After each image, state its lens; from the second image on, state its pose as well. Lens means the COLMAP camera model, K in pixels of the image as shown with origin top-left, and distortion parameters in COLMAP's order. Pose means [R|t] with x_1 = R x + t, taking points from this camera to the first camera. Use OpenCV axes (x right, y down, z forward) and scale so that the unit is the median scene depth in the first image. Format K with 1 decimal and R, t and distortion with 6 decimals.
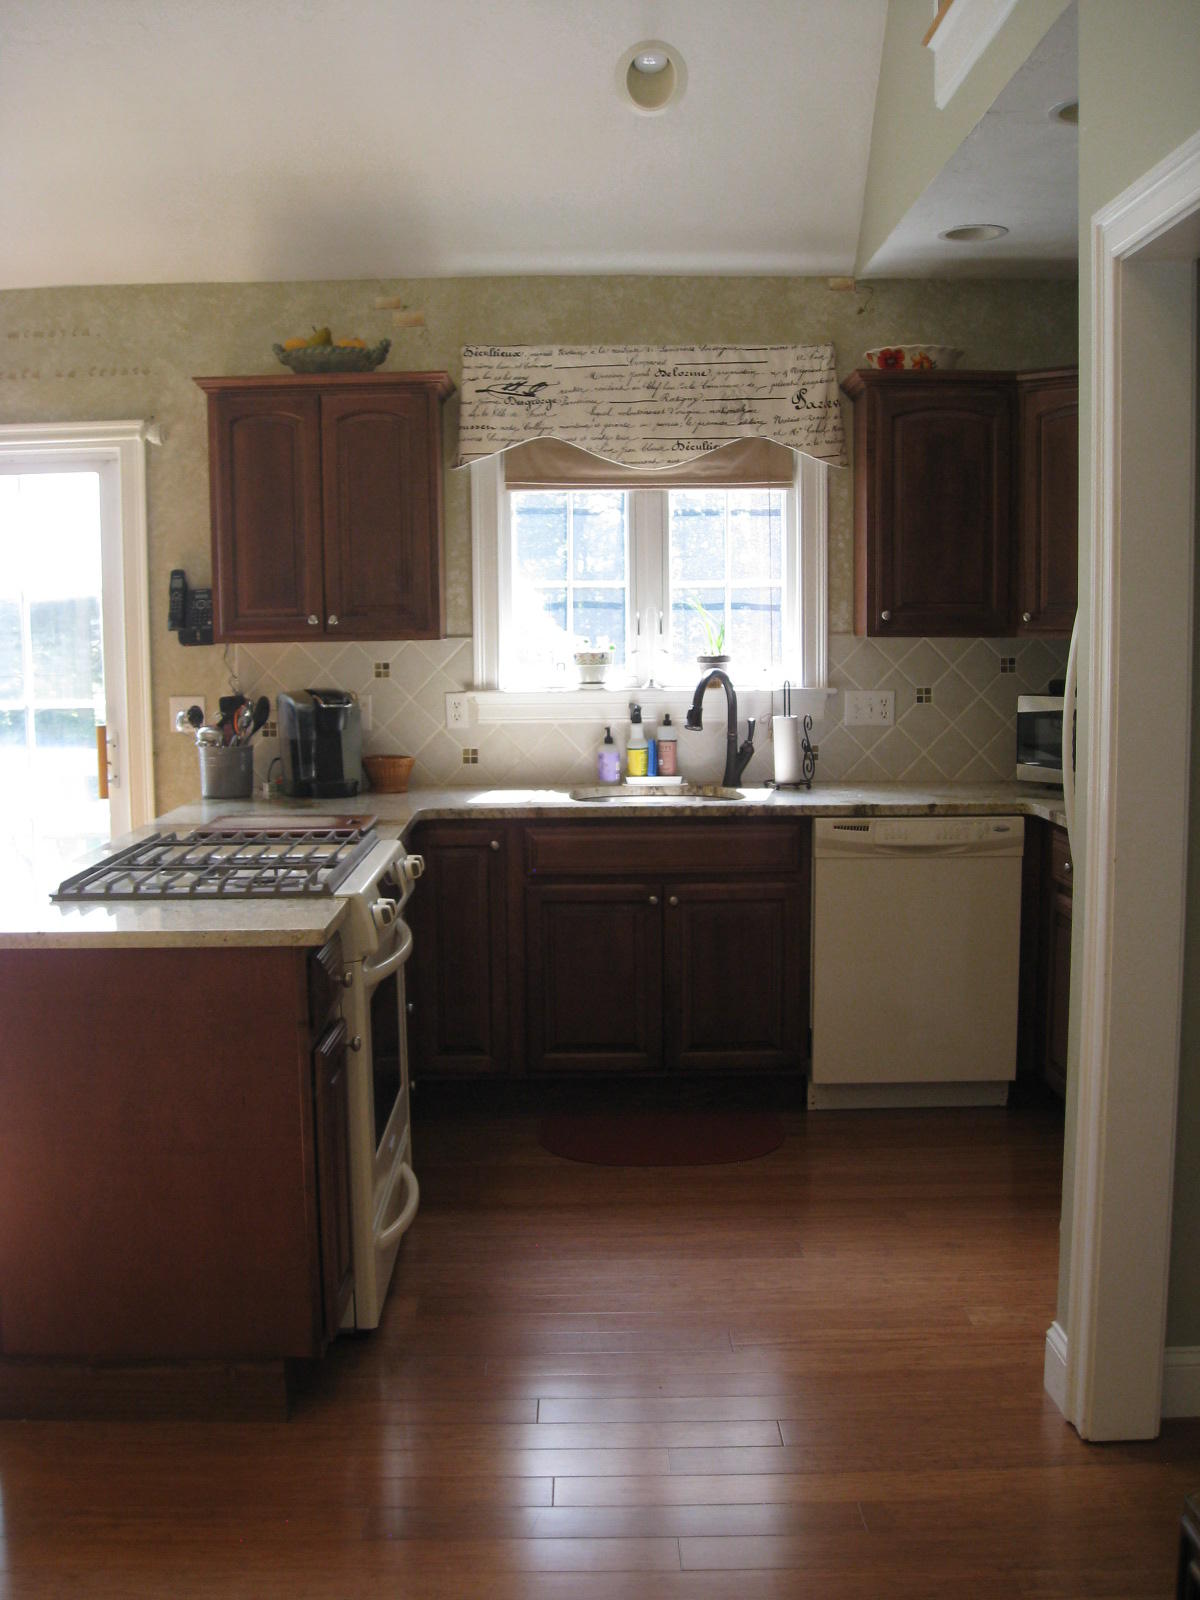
lens RADIAL K [[1622.1, 0, 600.0], [0, 1622.1, 800.0], [0, 0, 1]] dist [-0.166453, 0.175854]
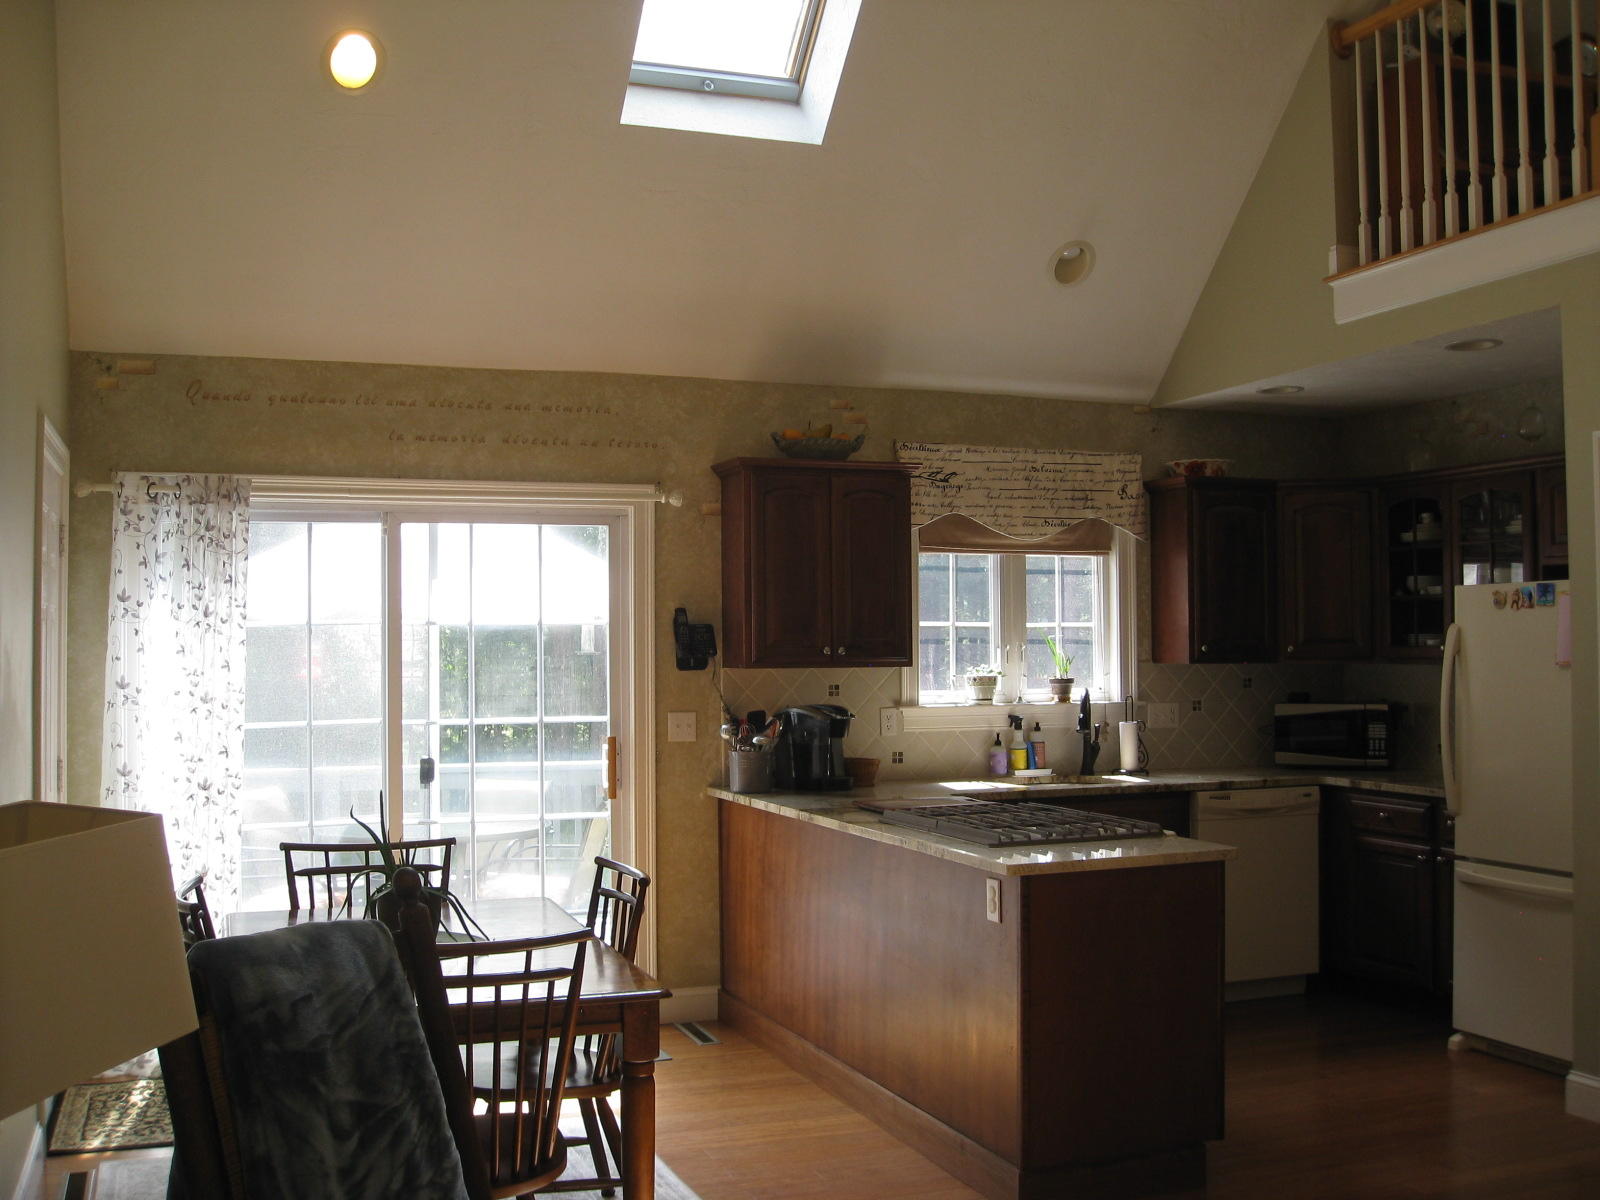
lens RADIAL K [[1622.1, 0, 800.0], [0, 1622.1, 600.0], [0, 0, 1]] dist [-0.166453, 0.175854]
pose [[0.938071, 0.014340, 0.346147, -0.613892], [0.034485, 0.990316, -0.134483, 0.019487], [-0.344723, 0.138092, 0.928492, -0.181083]]
